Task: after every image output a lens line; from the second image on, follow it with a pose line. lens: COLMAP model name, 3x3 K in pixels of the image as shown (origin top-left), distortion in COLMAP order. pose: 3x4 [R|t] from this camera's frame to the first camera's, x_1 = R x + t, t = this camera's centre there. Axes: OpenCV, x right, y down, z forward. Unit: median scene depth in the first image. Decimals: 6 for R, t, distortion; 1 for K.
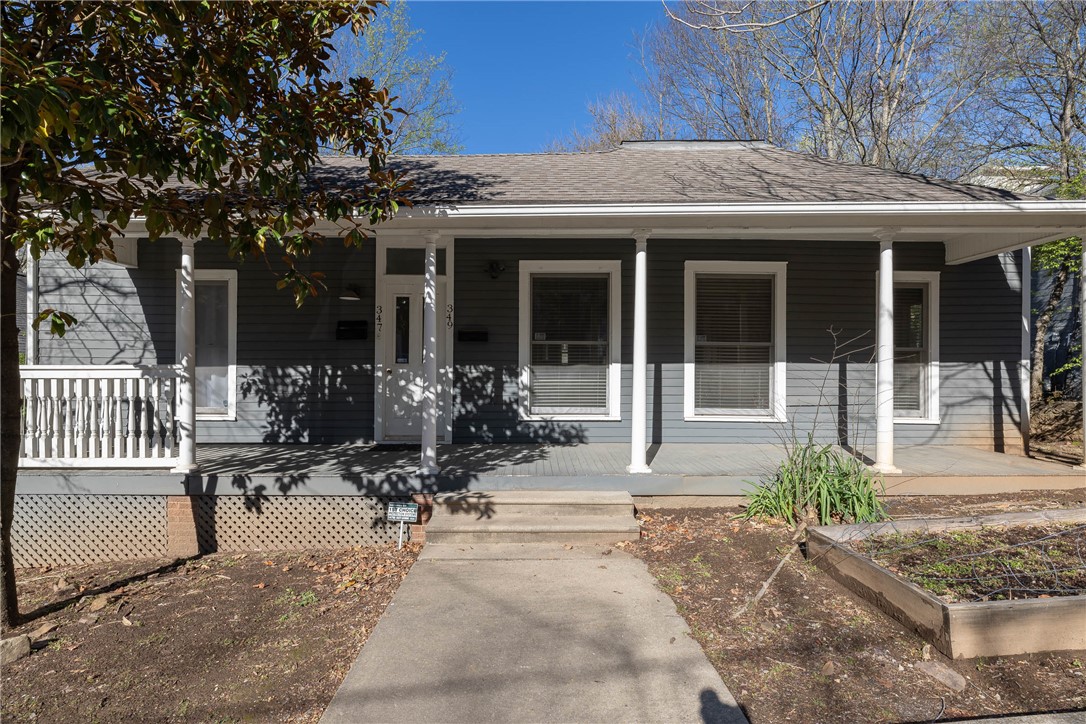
lens RADIAL K [[532.4, 0, 524.8], [0, 532.4, 372.2], [0, 0, 1]] dist [0.017767, -0.000453]
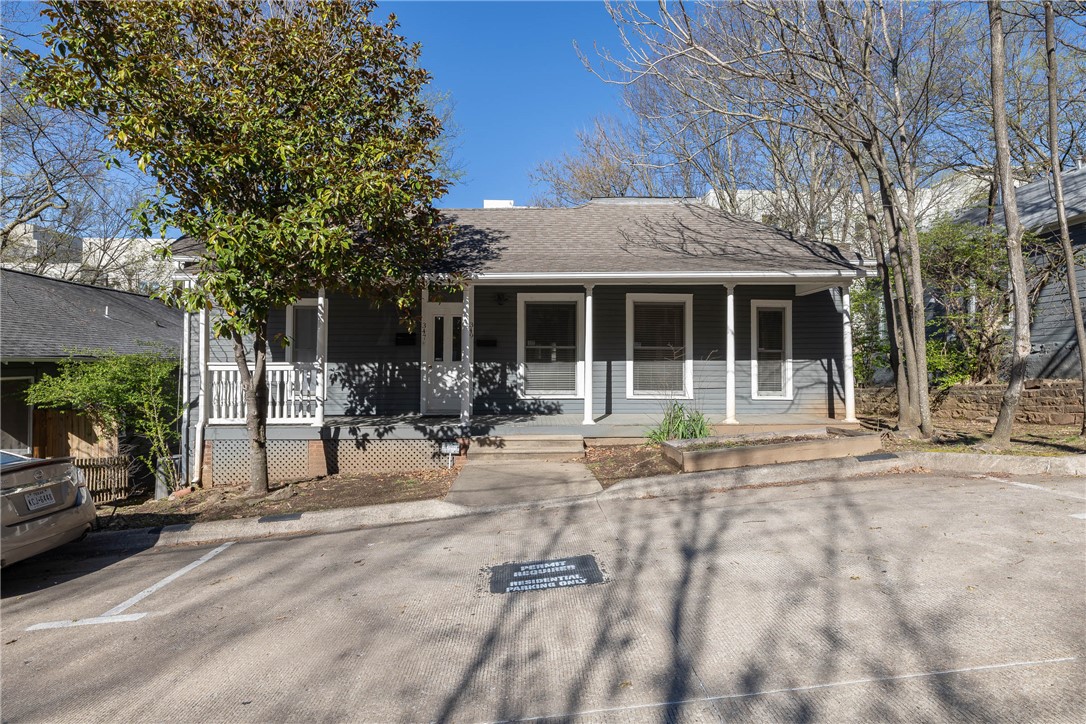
lens RADIAL K [[617.6, 0, 536.1], [0, 617.6, 366.5], [0, 0, 1]] dist [0.042836, -0.002171]
pose [[0.999544, -0.002701, 0.030080, -0.010203], [0.002968, 0.999957, -0.008810, 0.014253], [-0.030055, 0.008896, 0.999509, -0.749813]]
